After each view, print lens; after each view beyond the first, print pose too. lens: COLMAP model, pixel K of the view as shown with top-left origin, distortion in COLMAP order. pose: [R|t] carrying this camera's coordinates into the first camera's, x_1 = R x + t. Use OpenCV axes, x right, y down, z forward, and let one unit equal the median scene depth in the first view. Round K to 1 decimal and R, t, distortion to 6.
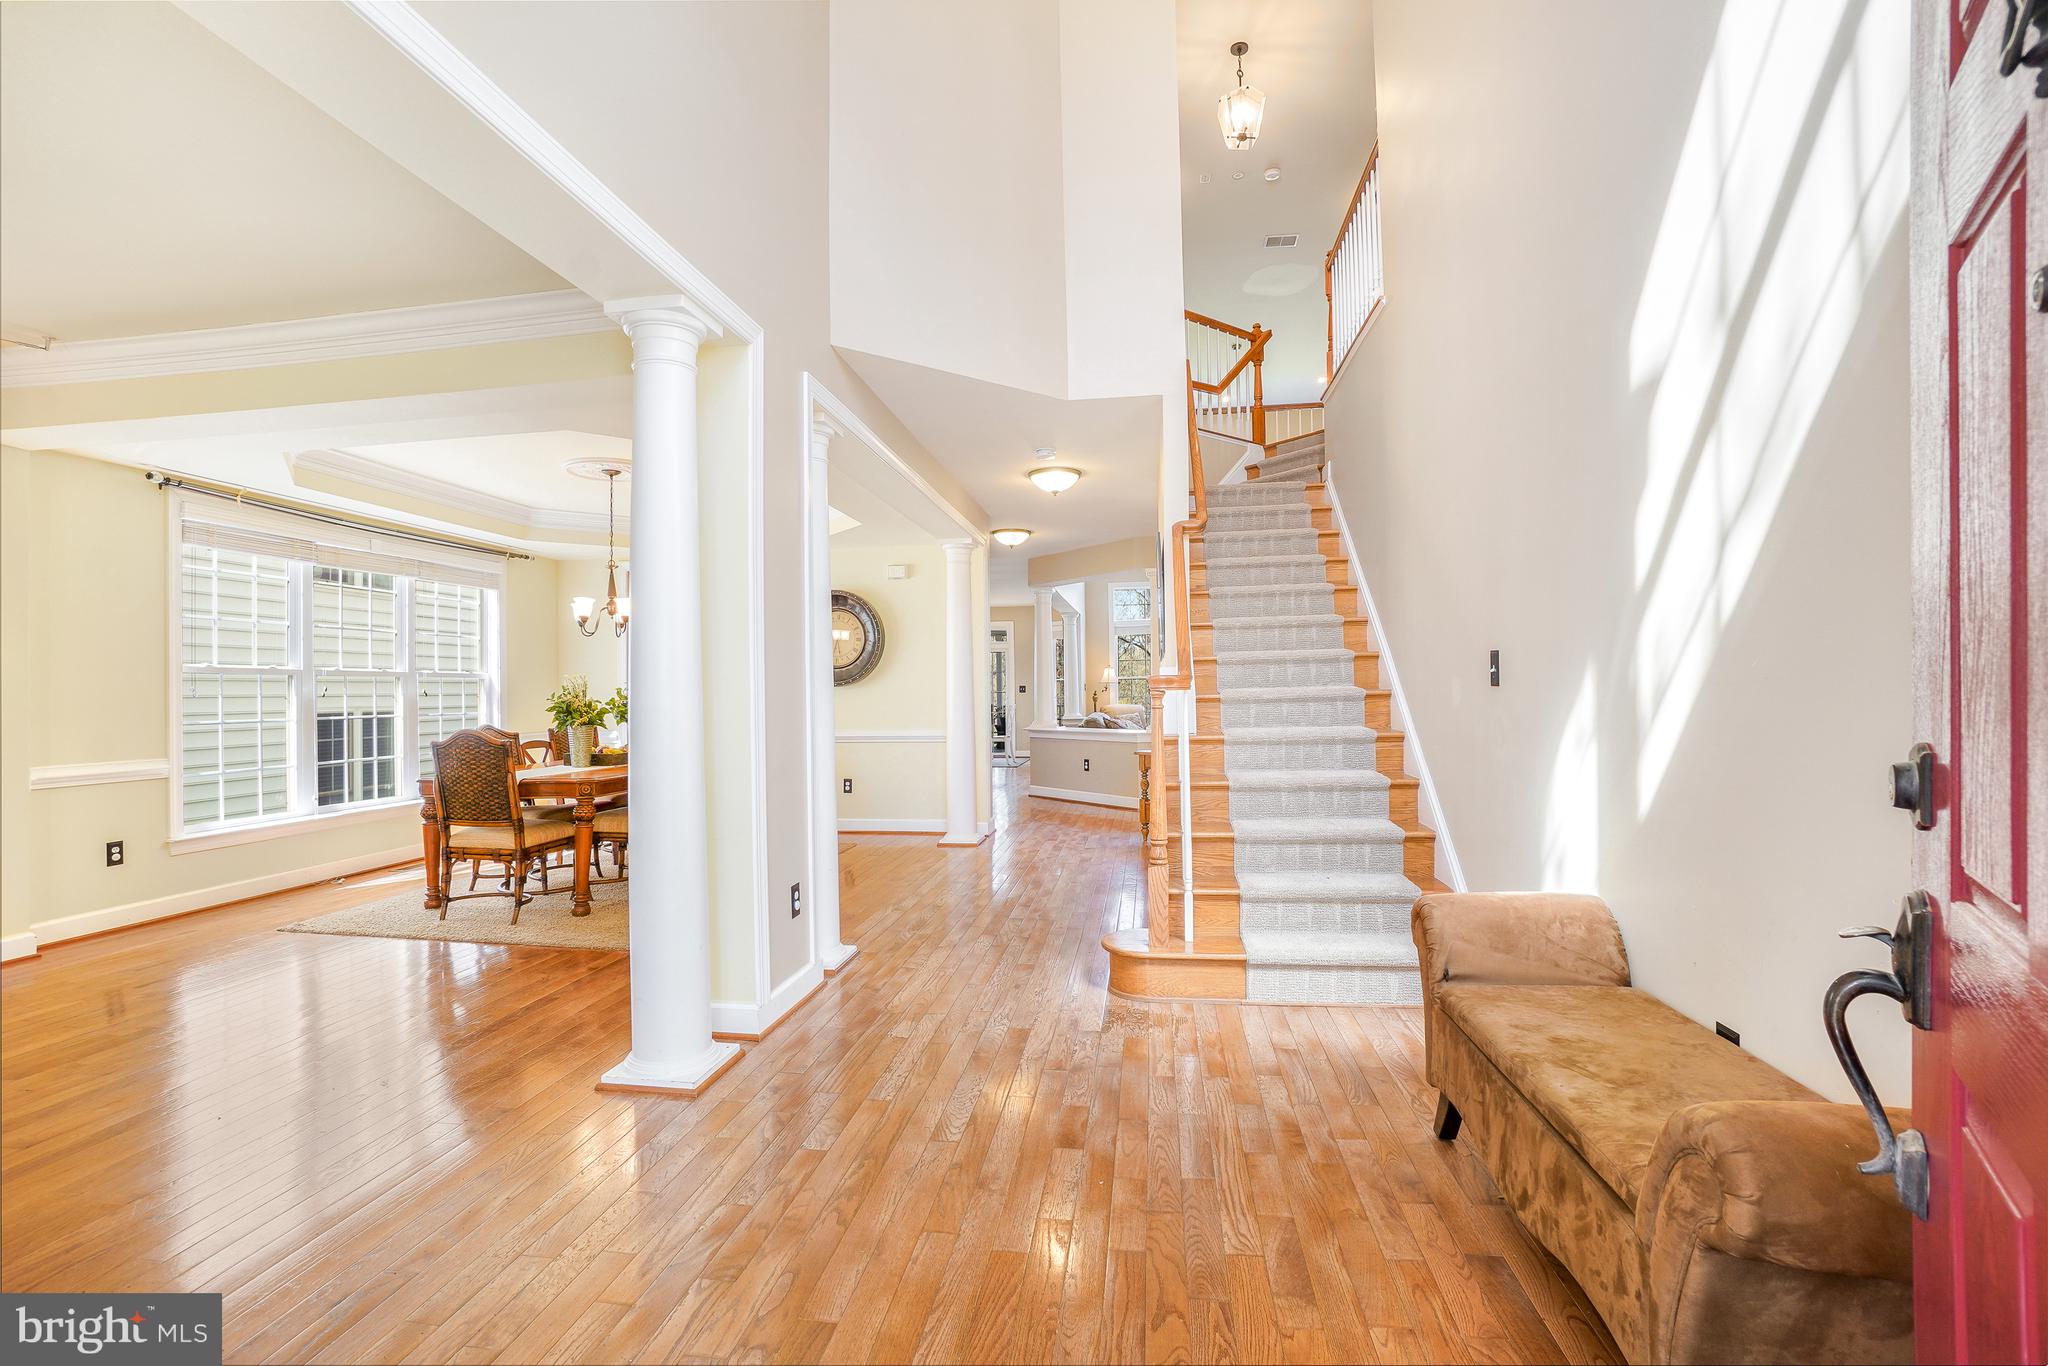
lens RADIAL K [[925.6, 0, 1006.7], [0, 925.6, 684.4], [0, 0, 1]] dist [-0.027387, 0.000055]
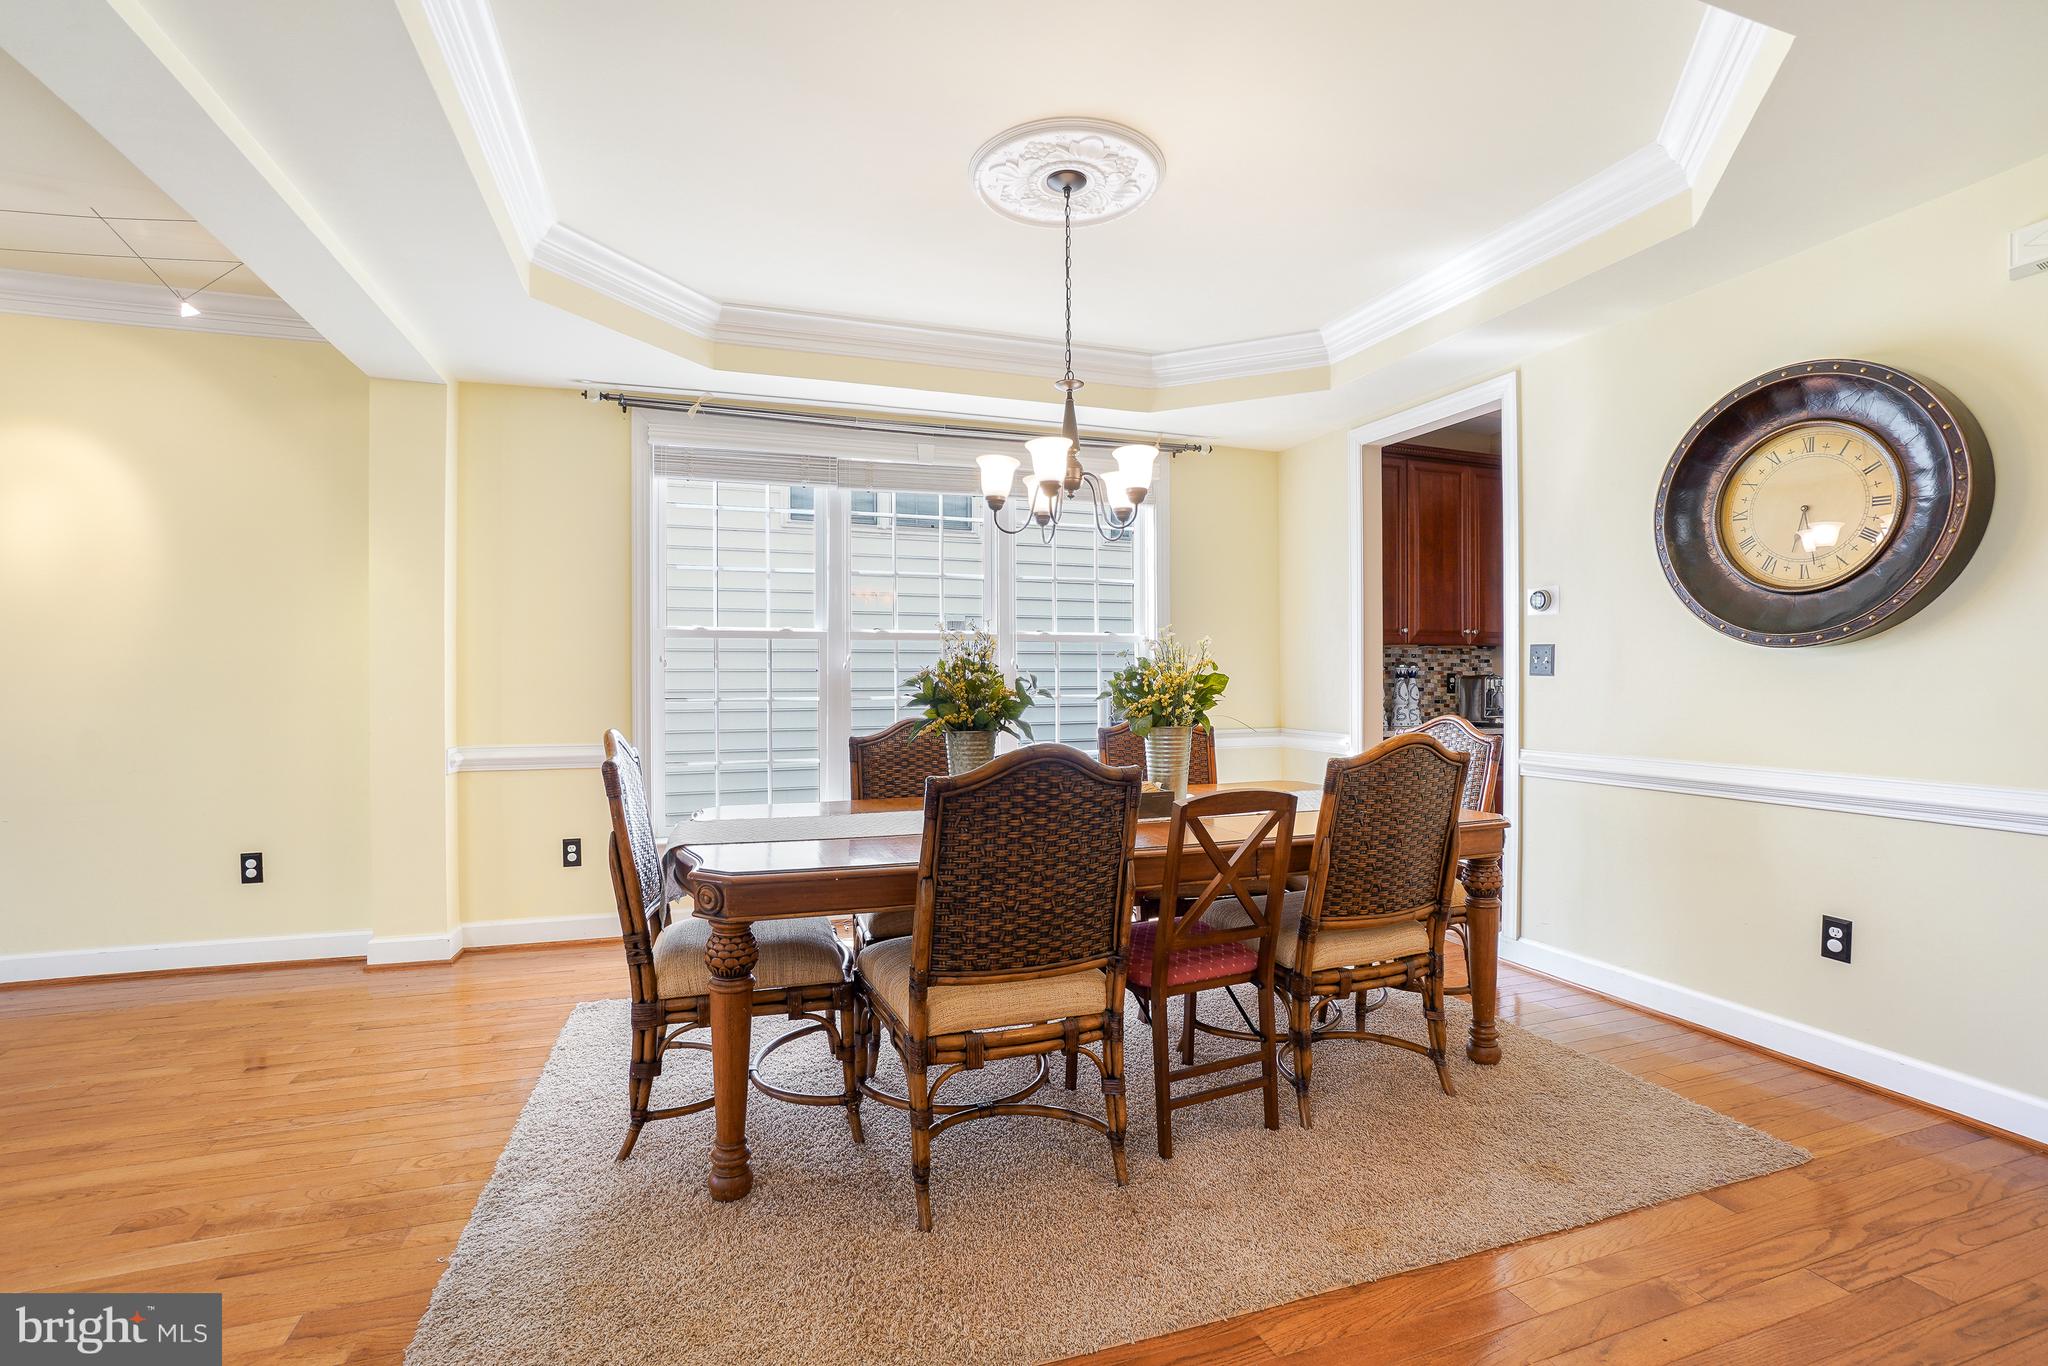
lens RADIAL K [[925.6, 0, 1006.7], [0, 925.6, 684.4], [0, 0, 1]] dist [-0.027387, 0.000055]
pose [[0.463263, 0.018068, -0.886036, -0.039848], [0.002351, 0.999764, 0.021617, 0.011984], [0.886218, -0.012098, 0.463111, 0.921062]]
